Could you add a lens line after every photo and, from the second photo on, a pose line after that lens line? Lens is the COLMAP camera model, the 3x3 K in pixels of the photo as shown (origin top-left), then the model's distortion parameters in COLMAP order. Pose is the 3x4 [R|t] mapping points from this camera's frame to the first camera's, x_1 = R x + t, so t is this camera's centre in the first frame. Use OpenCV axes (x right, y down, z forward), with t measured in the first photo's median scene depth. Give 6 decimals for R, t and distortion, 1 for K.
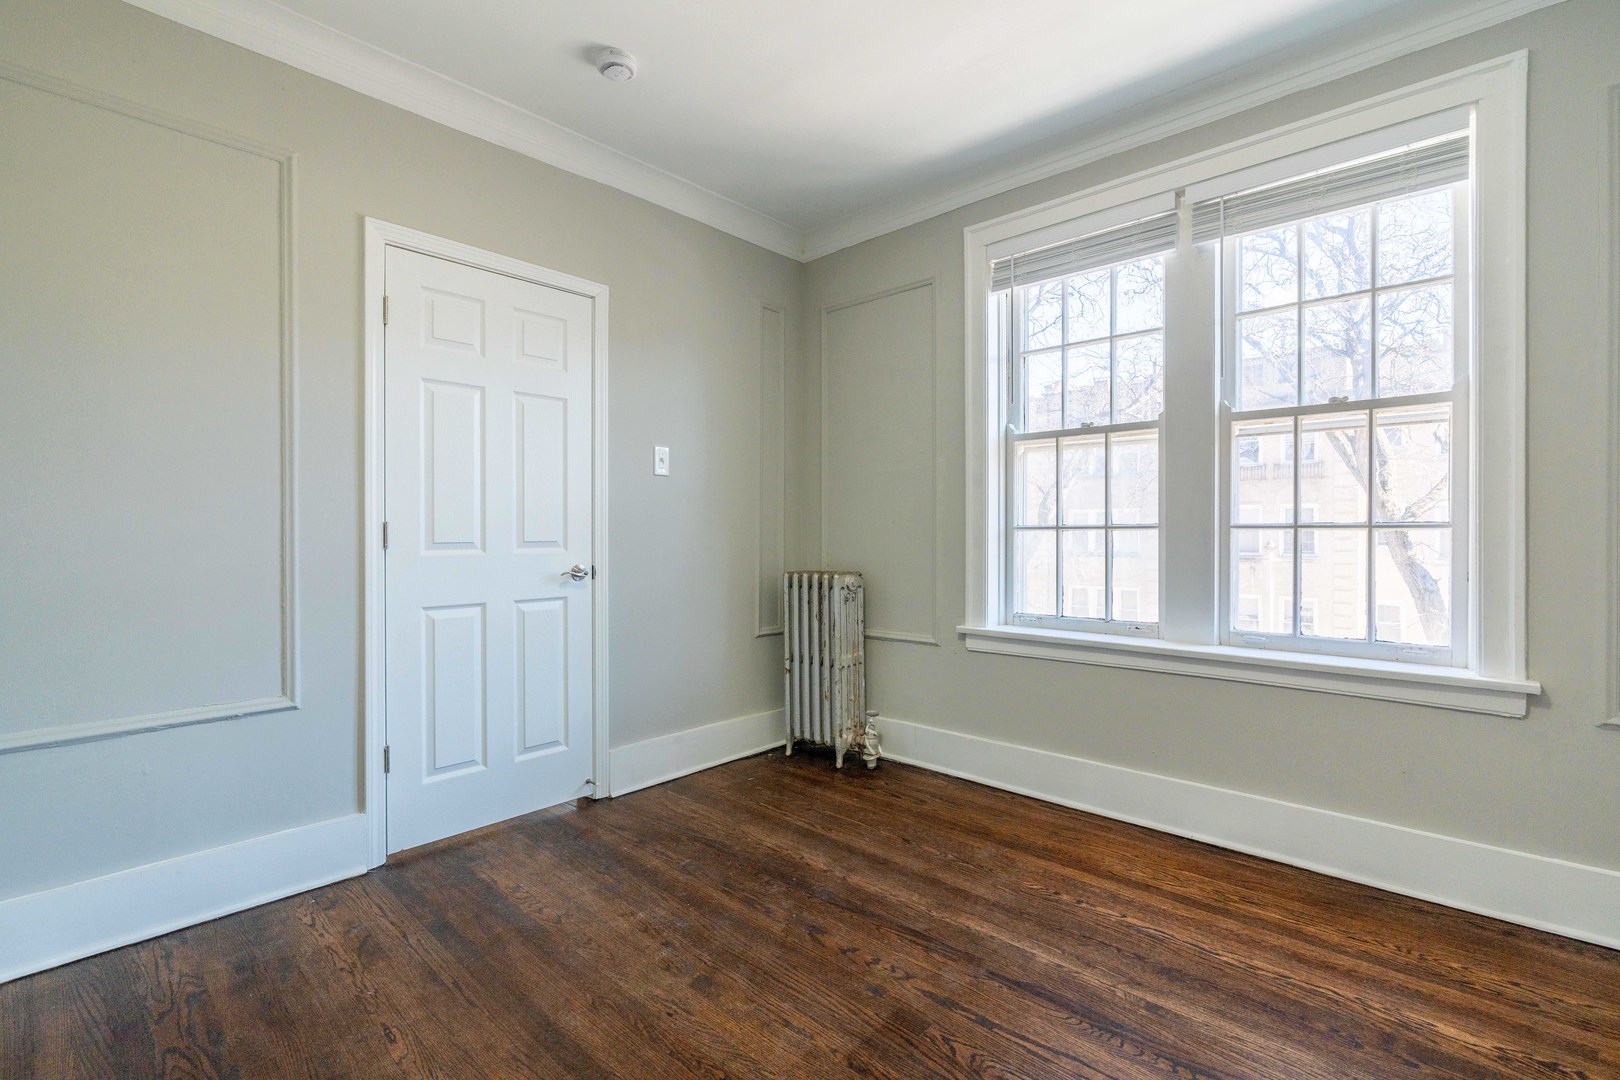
lens RADIAL K [[726.8, 0, 805.9], [0, 726.8, 551.7], [0, 0, 1]] dist [-0.013311, -0.000143]
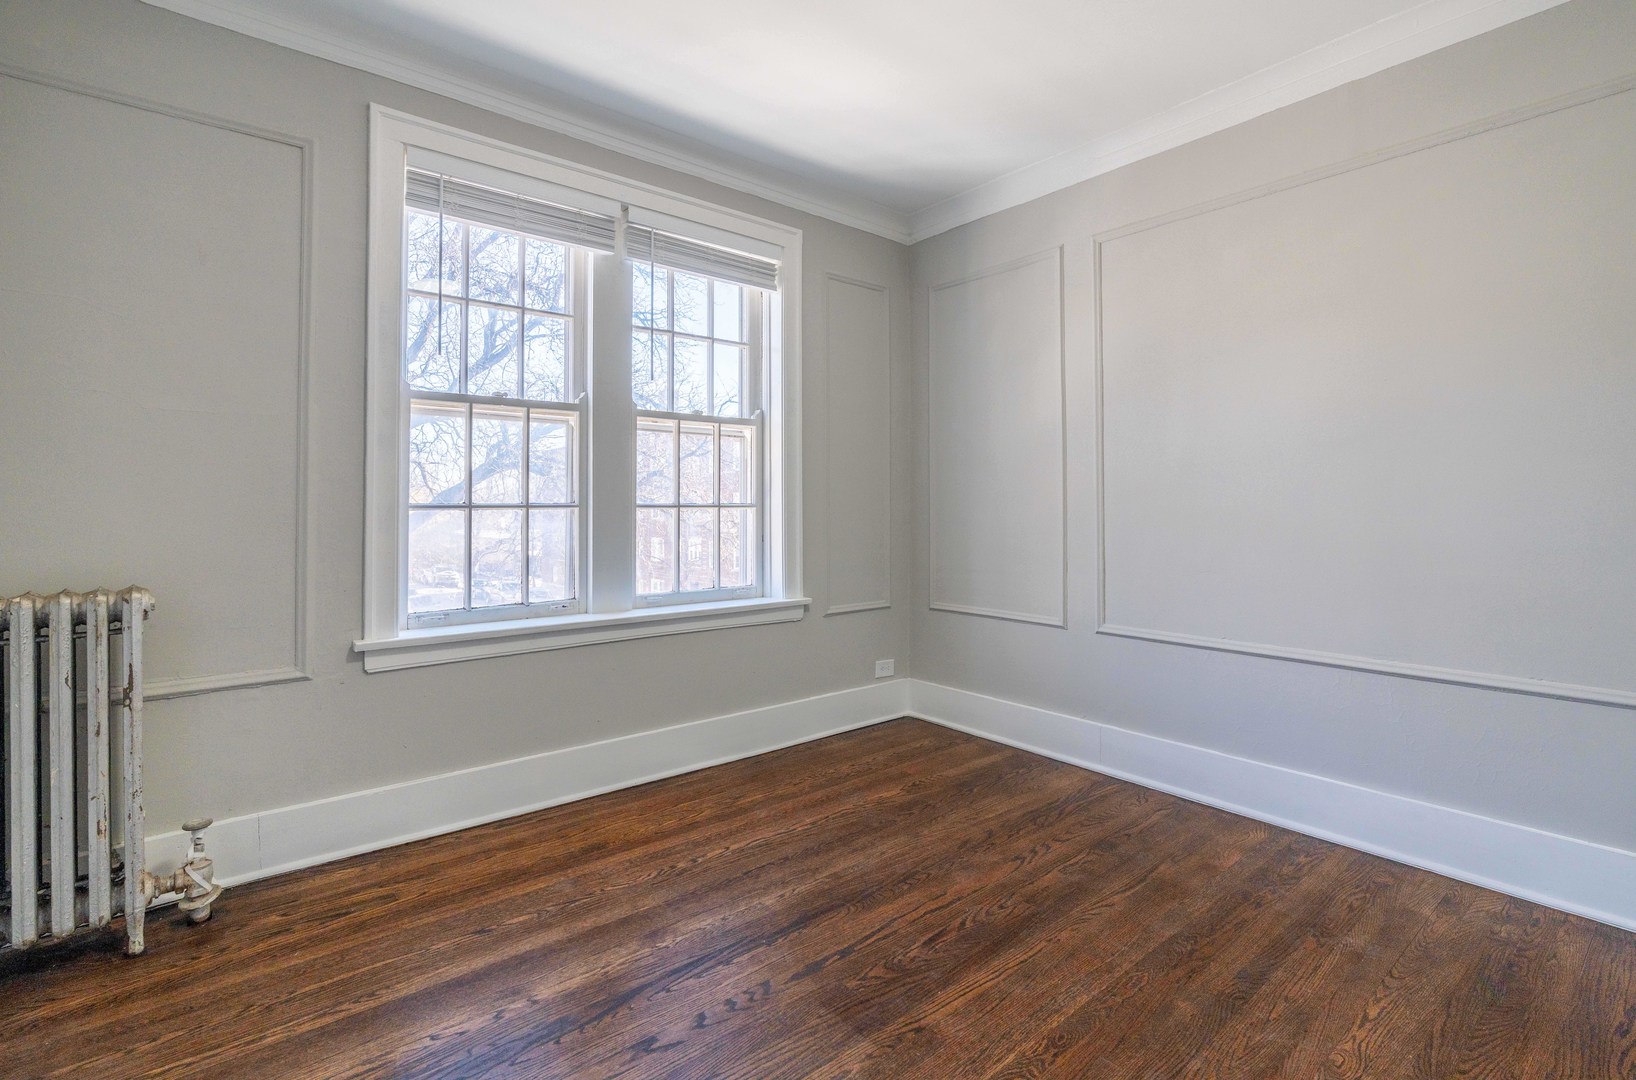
lens RADIAL K [[733.9, 0, 831.7], [0, 733.9, 504.4], [0, 0, 1]] dist [-0.013311, -0.000143]
pose [[0.127942, 0.006009, 0.991763, -0.540458], [0.031530, 0.999452, -0.010123, -0.015013], [-0.991280, 0.032565, 0.127683, 0.530696]]
